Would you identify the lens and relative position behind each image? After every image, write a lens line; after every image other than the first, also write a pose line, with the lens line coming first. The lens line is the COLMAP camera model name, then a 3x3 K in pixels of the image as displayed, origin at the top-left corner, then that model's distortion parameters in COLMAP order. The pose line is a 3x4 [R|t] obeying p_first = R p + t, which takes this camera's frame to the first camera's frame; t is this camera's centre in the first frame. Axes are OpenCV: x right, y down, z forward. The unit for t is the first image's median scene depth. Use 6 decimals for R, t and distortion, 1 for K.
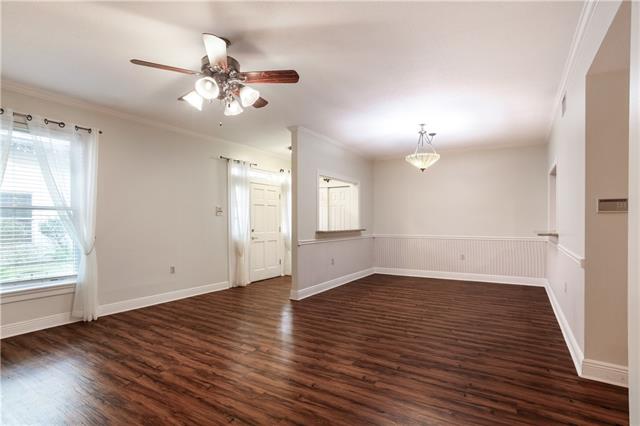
lens RADIAL K [[324.1, 0, 301.7], [0, 324.1, 222.7], [0, 0, 1]] dist [-0.031360, 0.001071]
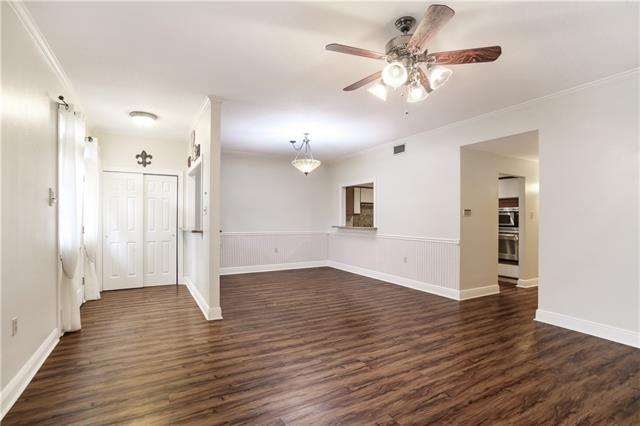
lens RADIAL K [[325.1, 0, 331.2], [0, 325.1, 218.1], [0, 0, 1]] dist [-0.042247, 0.000444]
pose [[0.429371, 0.007441, 0.903098, -0.585698], [-0.001801, 0.999971, -0.007383, 0.000688], [-0.903126, 0.001543, 0.429372, 0.413010]]
